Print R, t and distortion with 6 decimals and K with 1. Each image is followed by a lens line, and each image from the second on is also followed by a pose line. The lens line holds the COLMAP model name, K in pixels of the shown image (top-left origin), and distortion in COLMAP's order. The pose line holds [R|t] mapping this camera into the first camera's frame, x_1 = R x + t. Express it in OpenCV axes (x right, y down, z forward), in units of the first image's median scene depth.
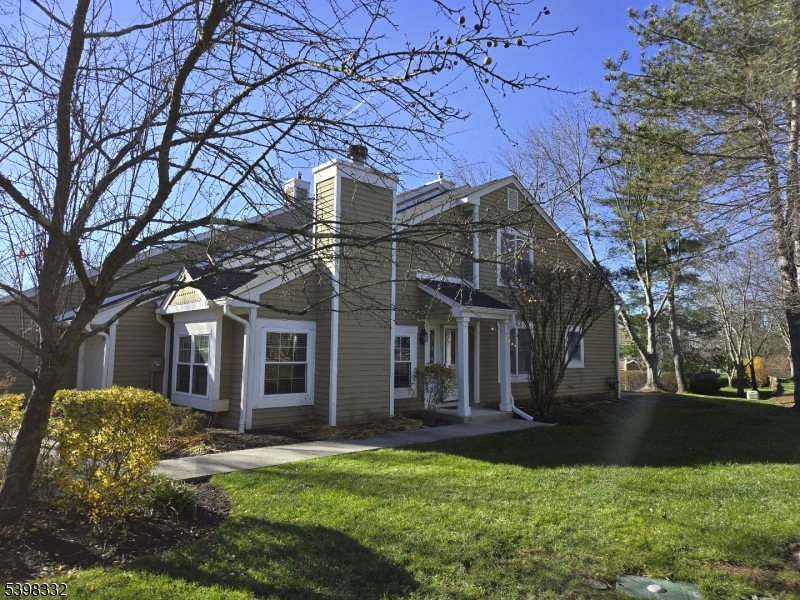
lens RADIAL K [[458.4, 0, 399.4], [0, 458.4, 305.4], [0, 0, 1]] dist [0.051322, -0.000399]
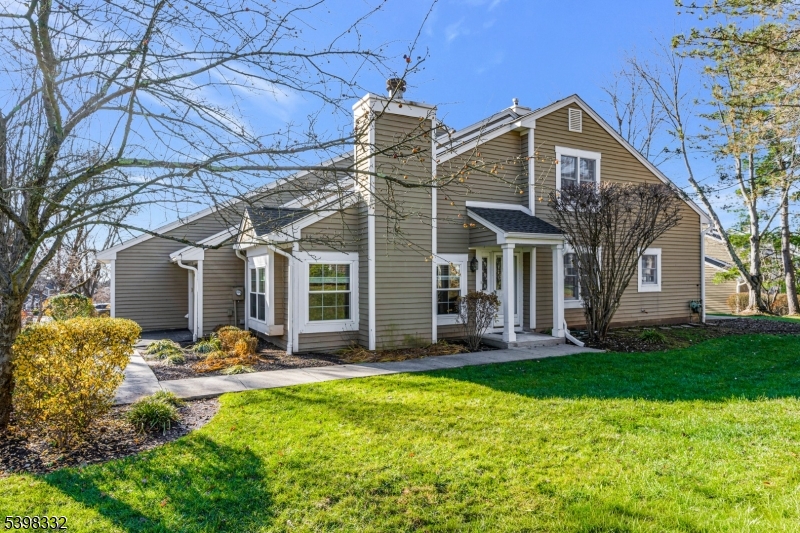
lens RADIAL K [[431.6, 0, 401.9], [0, 431.6, 266.2], [0, 0, 1]] dist [-0.001528, 0.000613]
pose [[0.979954, -0.023981, -0.197777, 0.097525], [0.037860, 0.997055, 0.066697, 0.003024], [0.195595, -0.072847, 0.977975, 0.039745]]
